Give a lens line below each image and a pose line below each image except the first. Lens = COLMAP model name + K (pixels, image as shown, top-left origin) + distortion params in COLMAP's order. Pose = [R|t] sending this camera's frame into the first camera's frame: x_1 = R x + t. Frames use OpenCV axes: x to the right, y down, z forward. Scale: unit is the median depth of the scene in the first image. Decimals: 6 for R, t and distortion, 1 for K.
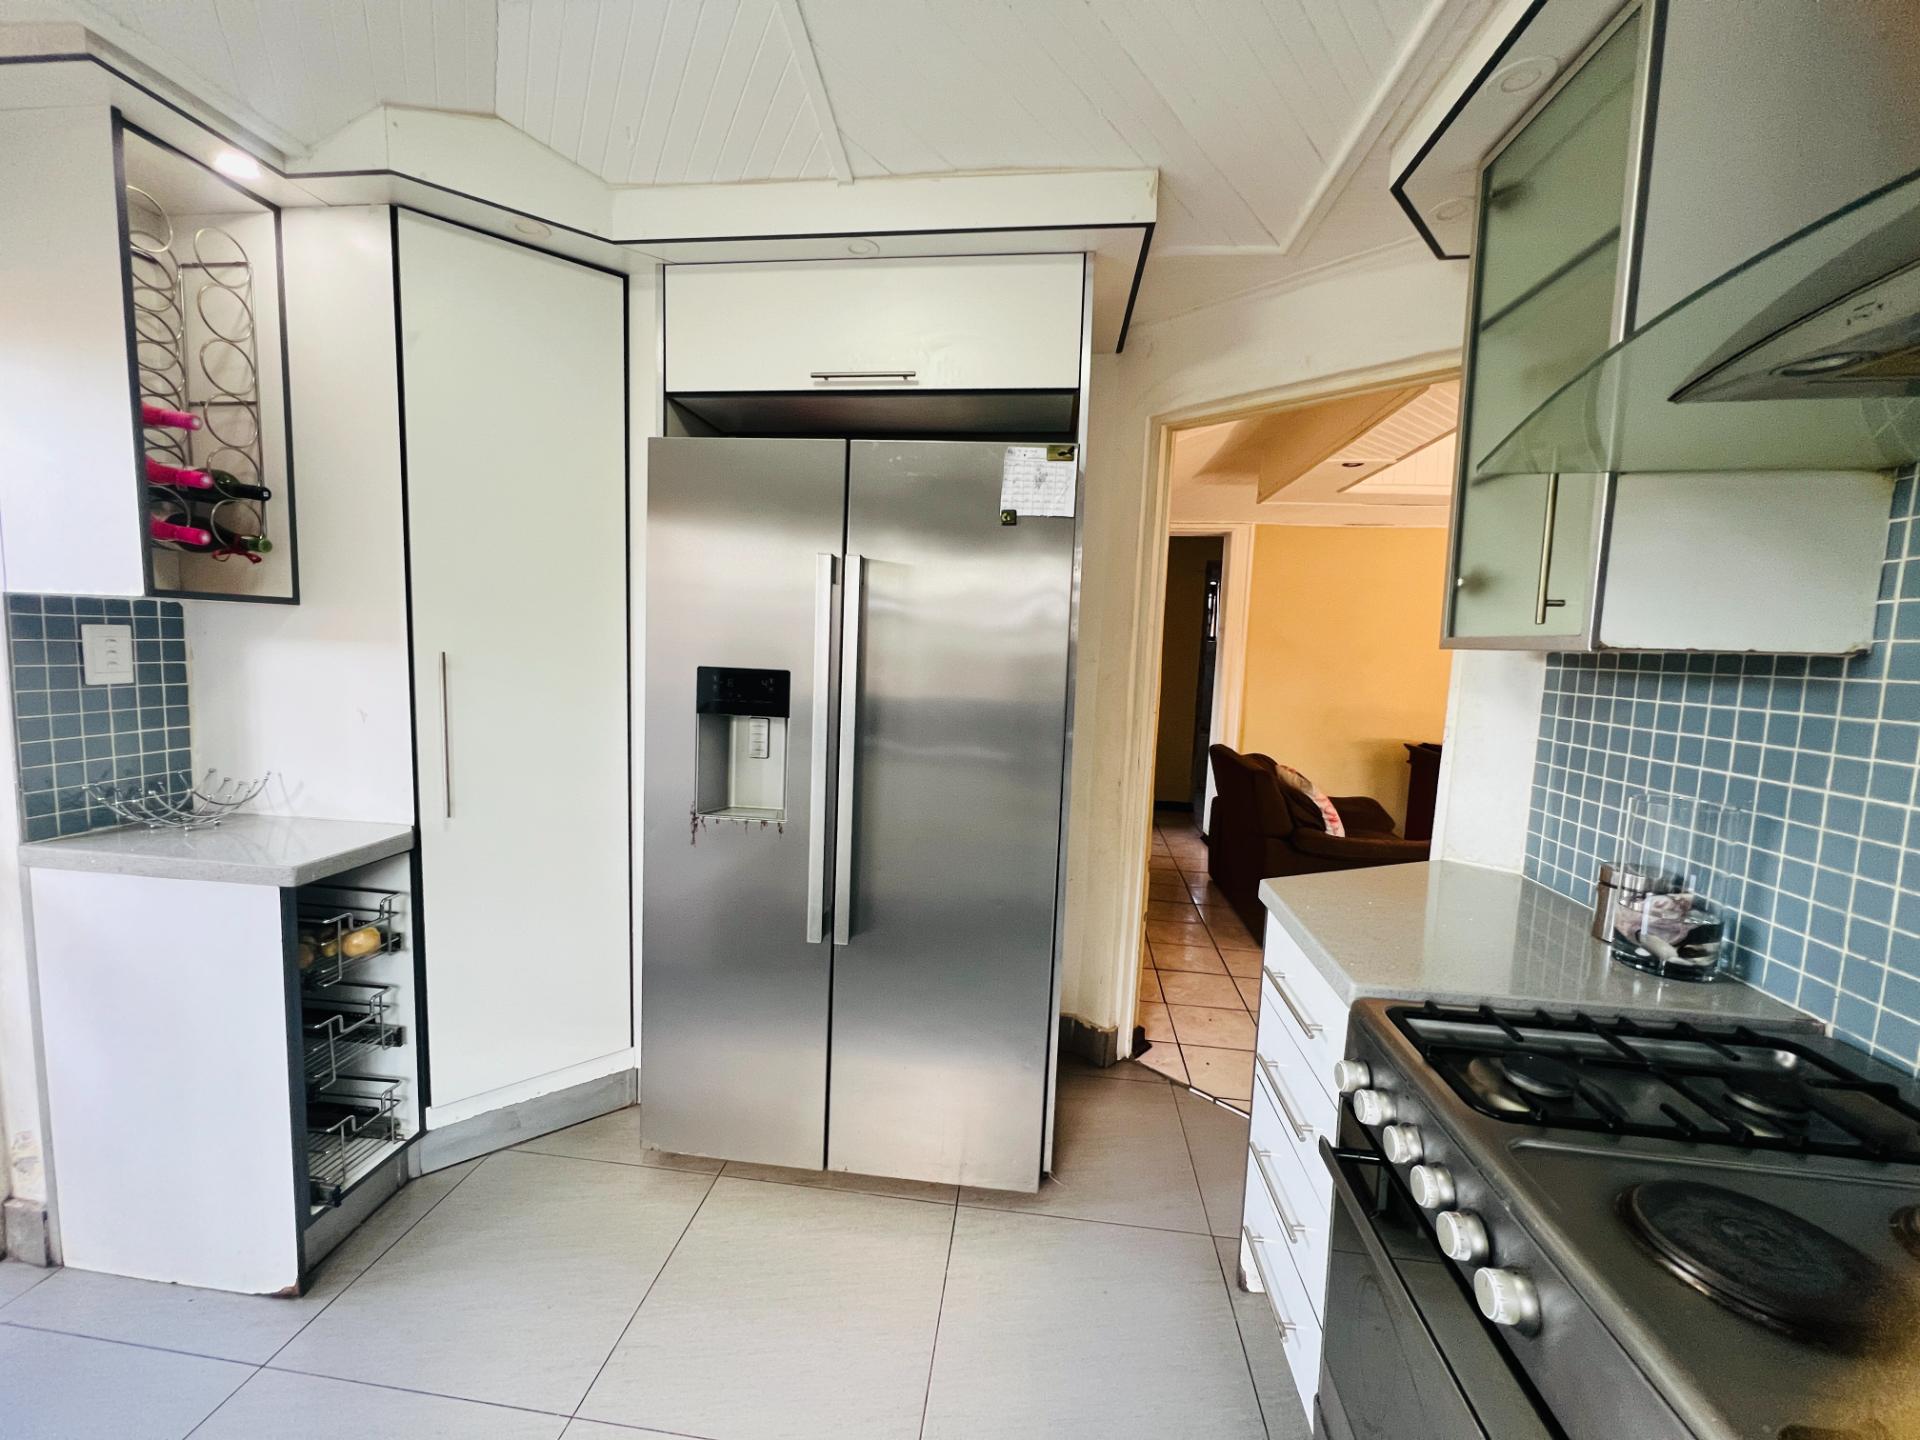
lens RADIAL K [[770.1, 0, 969.4], [0, 770.1, 717.0], [0, 0, 1]] dist [-0.003189, 0.000866]
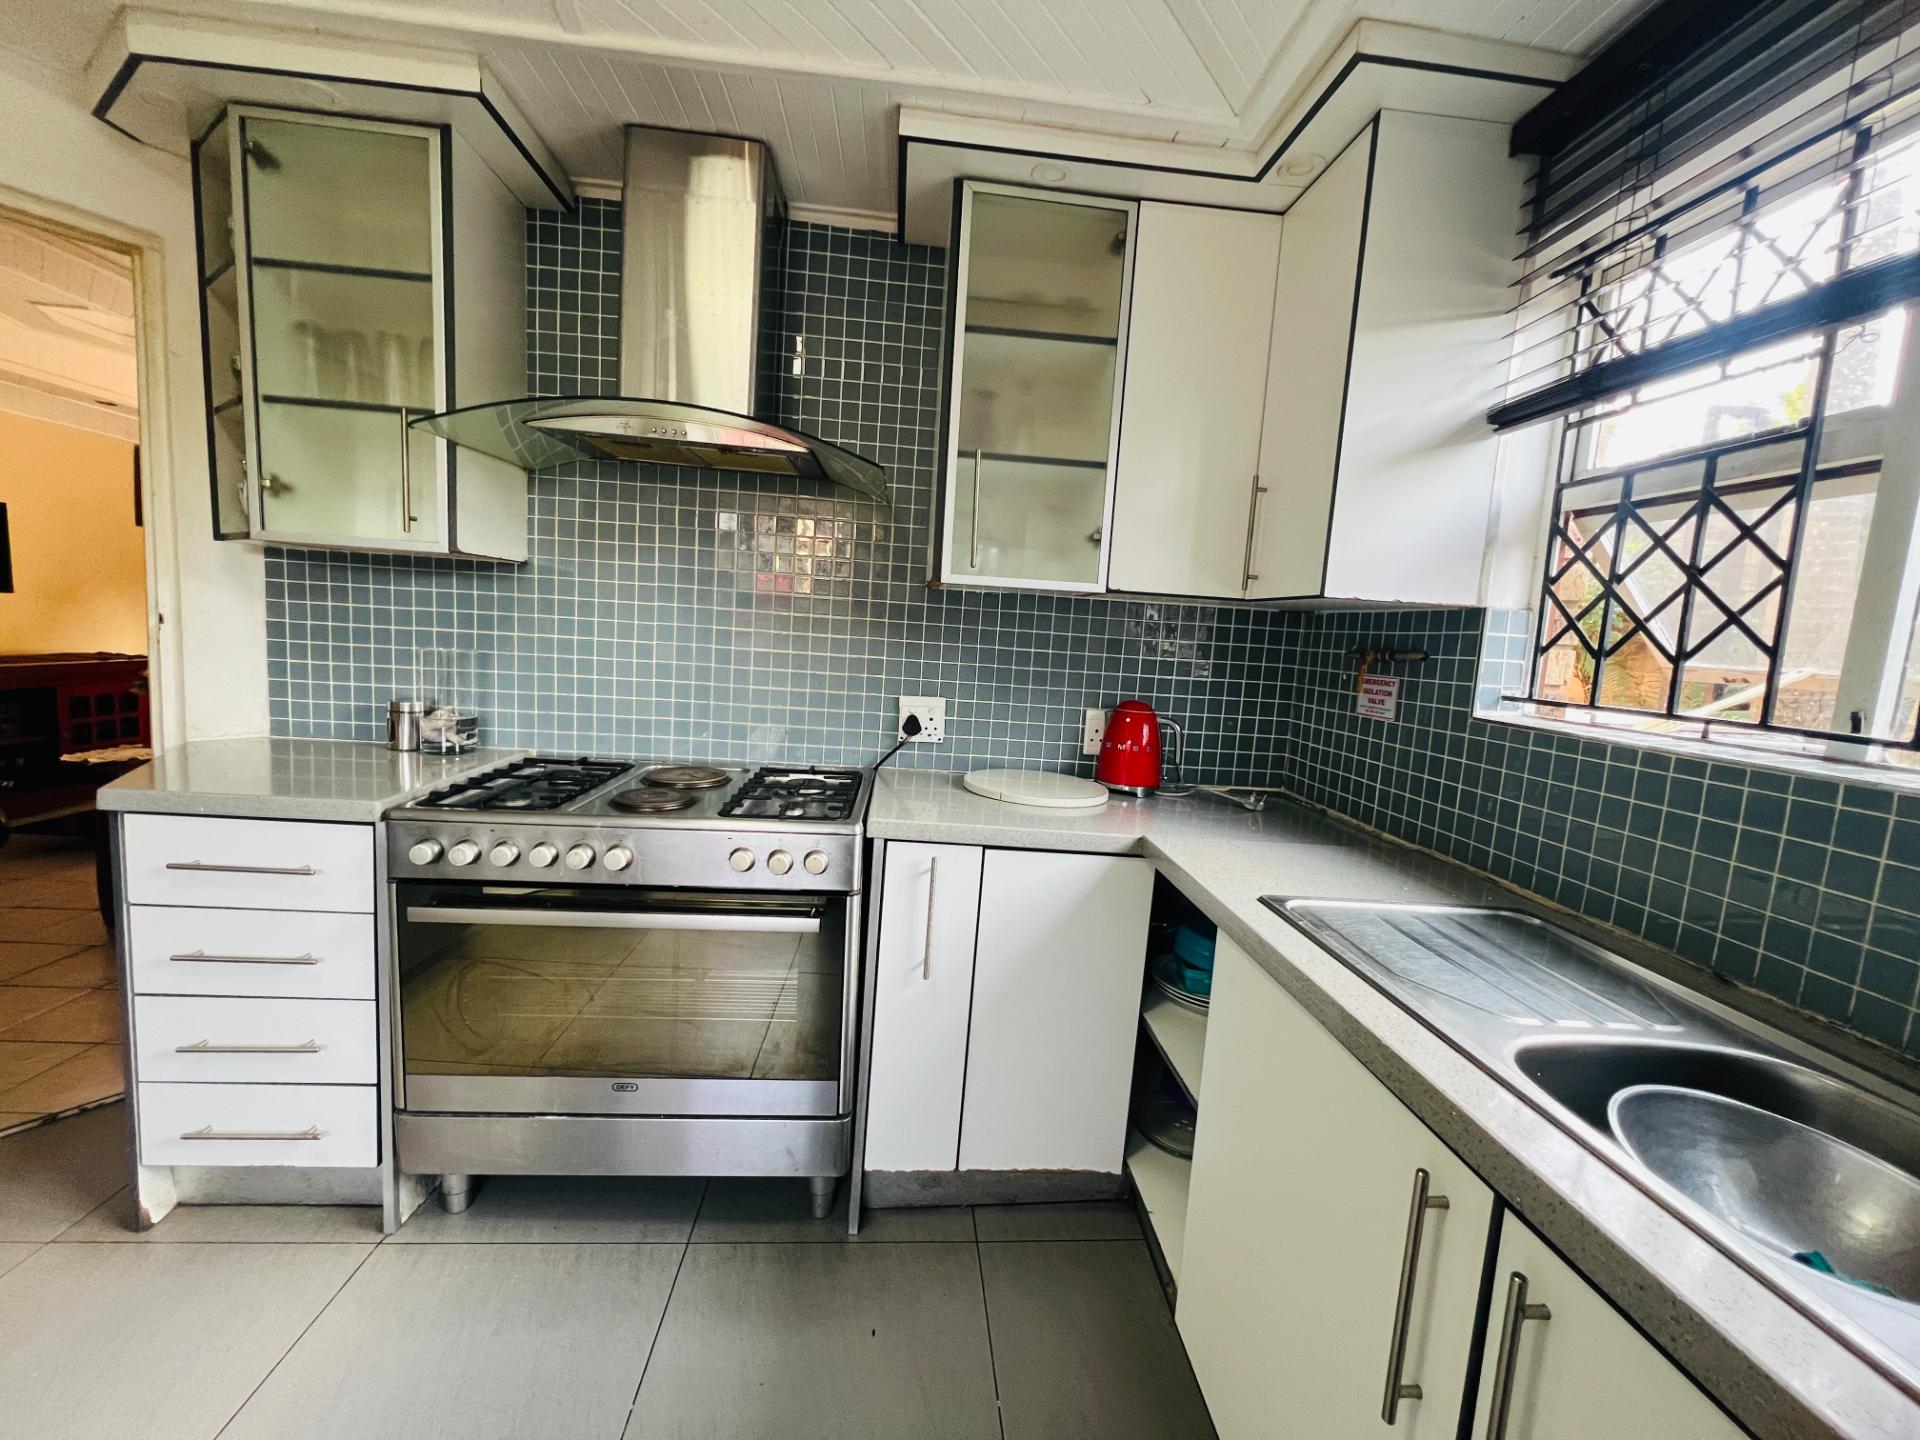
lens RADIAL K [[770.1, 0, 967.1], [0, 770.1, 717.4], [0, 0, 1]] dist [-0.003189, 0.000866]
pose [[-0.198308, -0.160118, 0.966973, -0.798121], [0.027461, 0.985271, 0.168779, 0.007281], [-0.979755, 0.060024, -0.190990, 0.212104]]
